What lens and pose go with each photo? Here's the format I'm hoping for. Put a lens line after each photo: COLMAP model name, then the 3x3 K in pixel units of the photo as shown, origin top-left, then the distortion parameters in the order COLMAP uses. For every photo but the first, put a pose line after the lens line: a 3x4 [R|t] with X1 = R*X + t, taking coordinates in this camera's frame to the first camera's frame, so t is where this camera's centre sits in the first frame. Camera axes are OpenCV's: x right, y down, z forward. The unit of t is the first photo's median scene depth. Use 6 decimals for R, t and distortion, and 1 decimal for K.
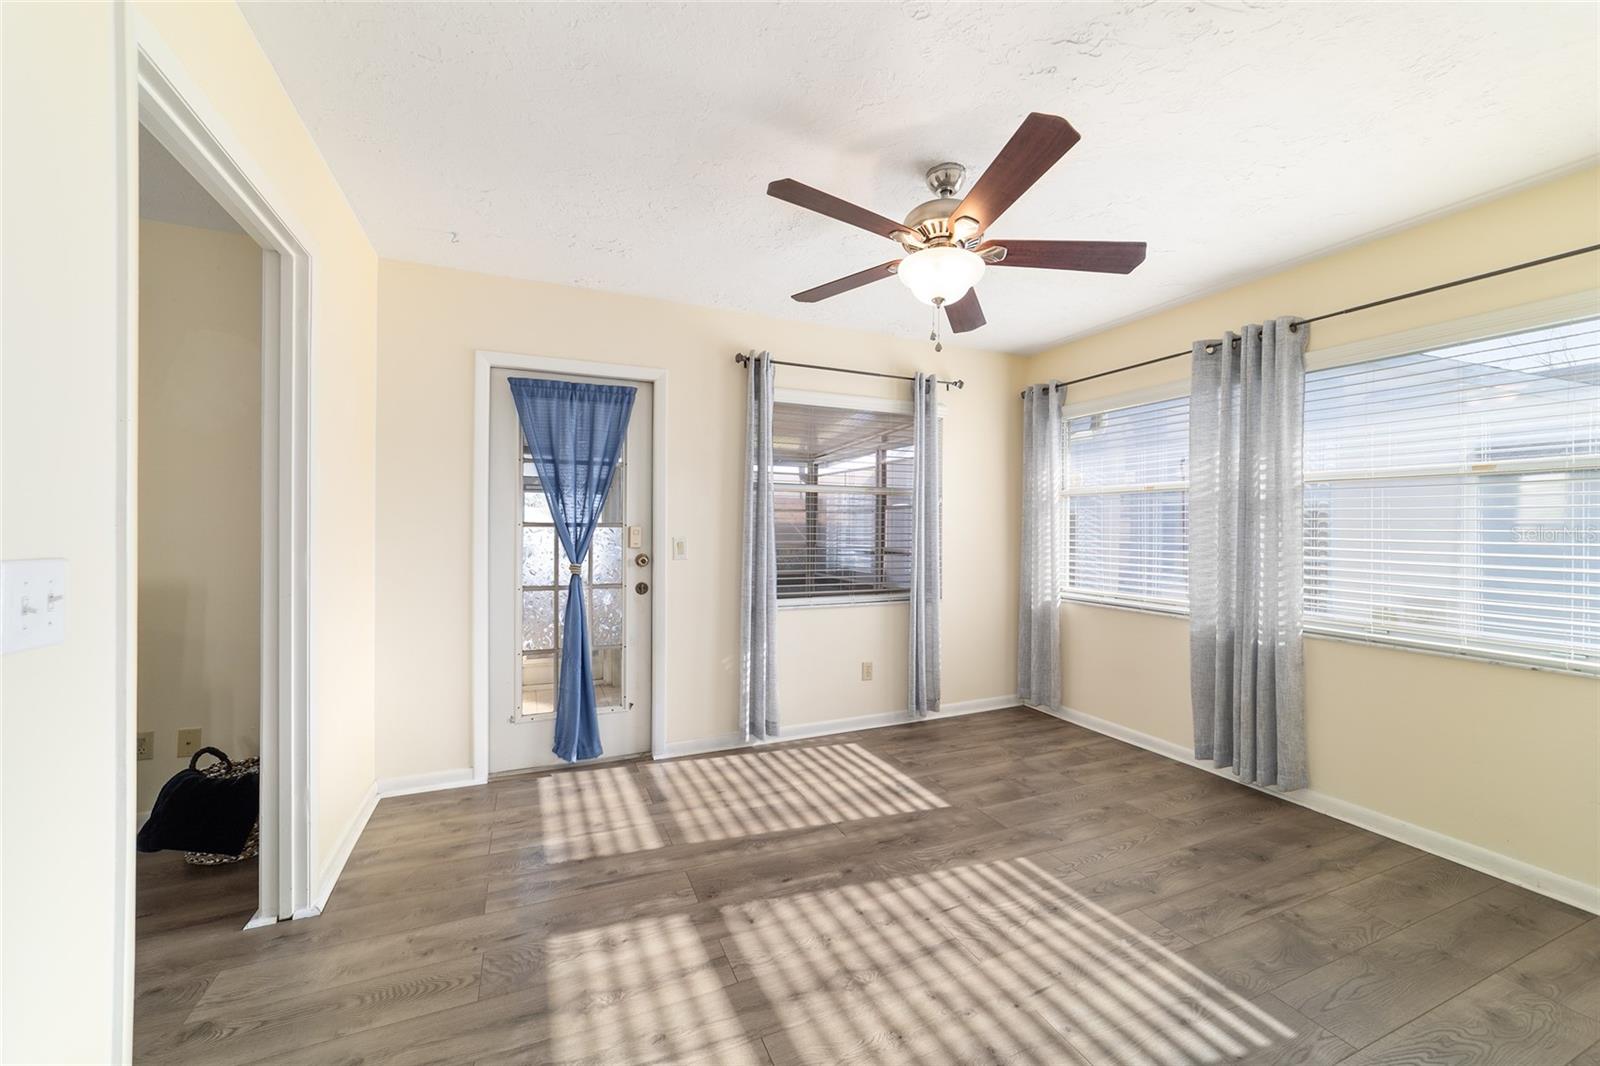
lens RADIAL K [[616.5, 0, 798.5], [0, 616.5, 541.4], [0, 0, 1]] dist [-0.016955, 0.007414]
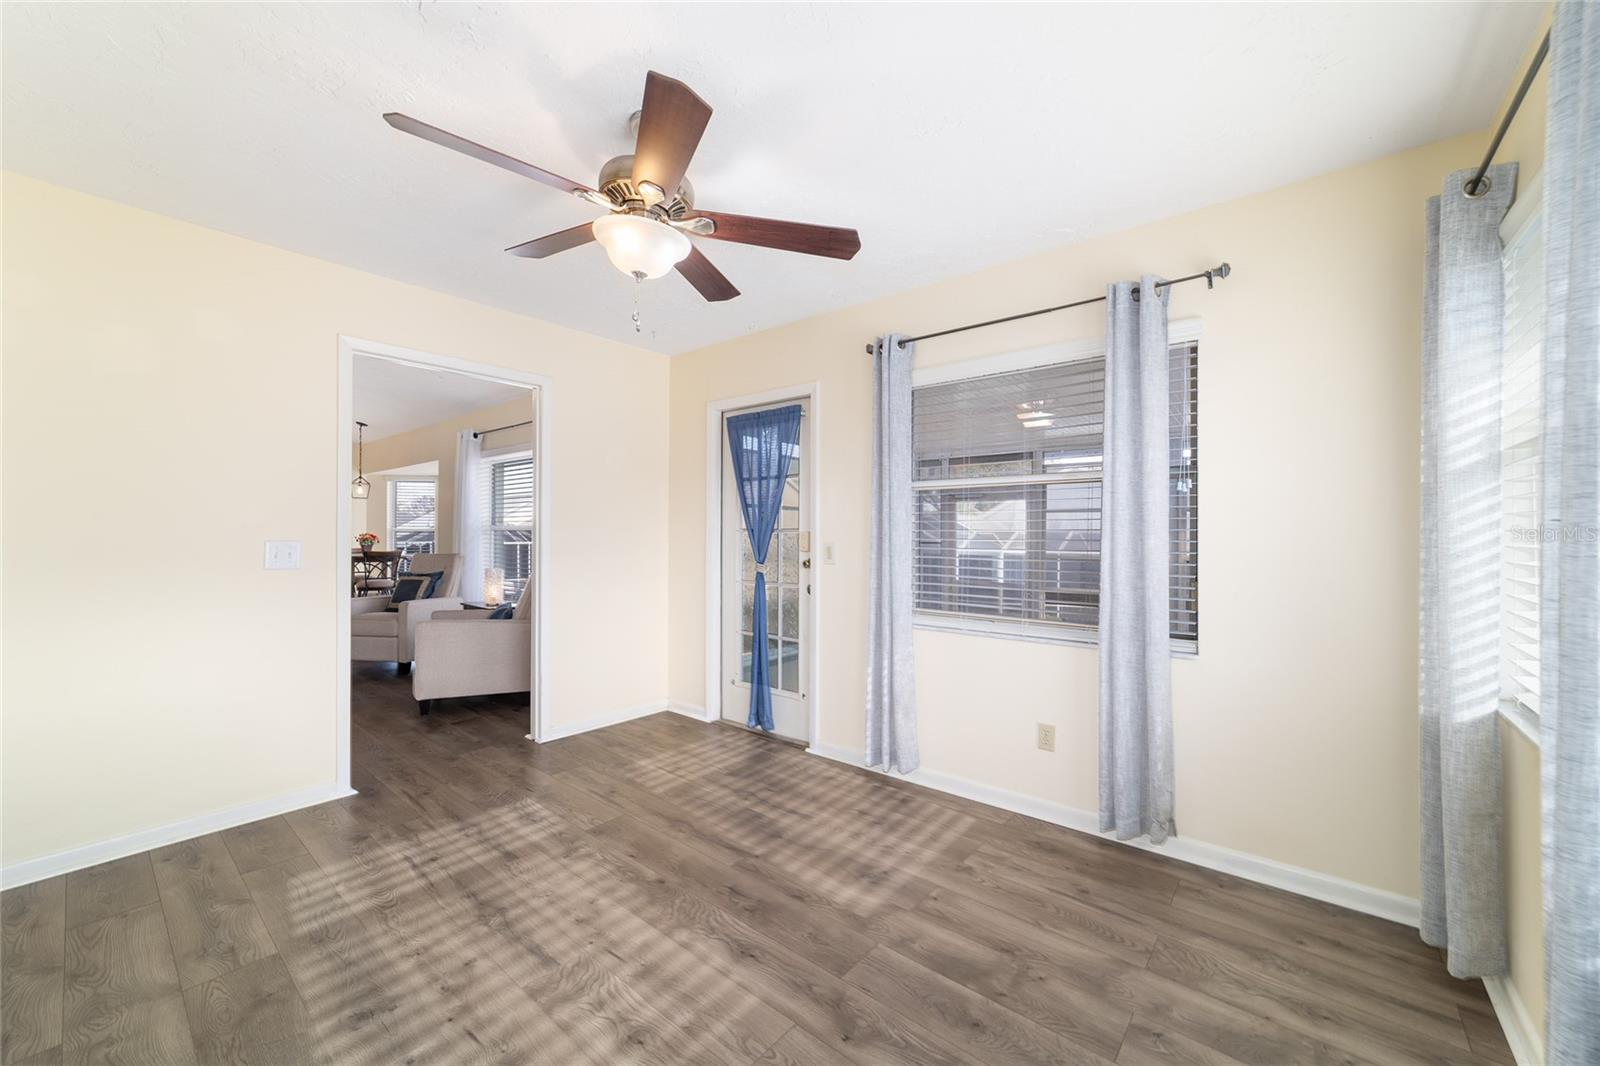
lens RADIAL K [[616.5, 0, 798.4], [0, 616.5, 539.3], [0, 0, 1]] dist [-0.016955, 0.007414]
pose [[0.442306, 0.002318, -0.896861, 0.862089], [-0.021814, 0.999729, -0.008174, -0.000213], [0.896599, 0.023179, 0.442237, 0.619100]]
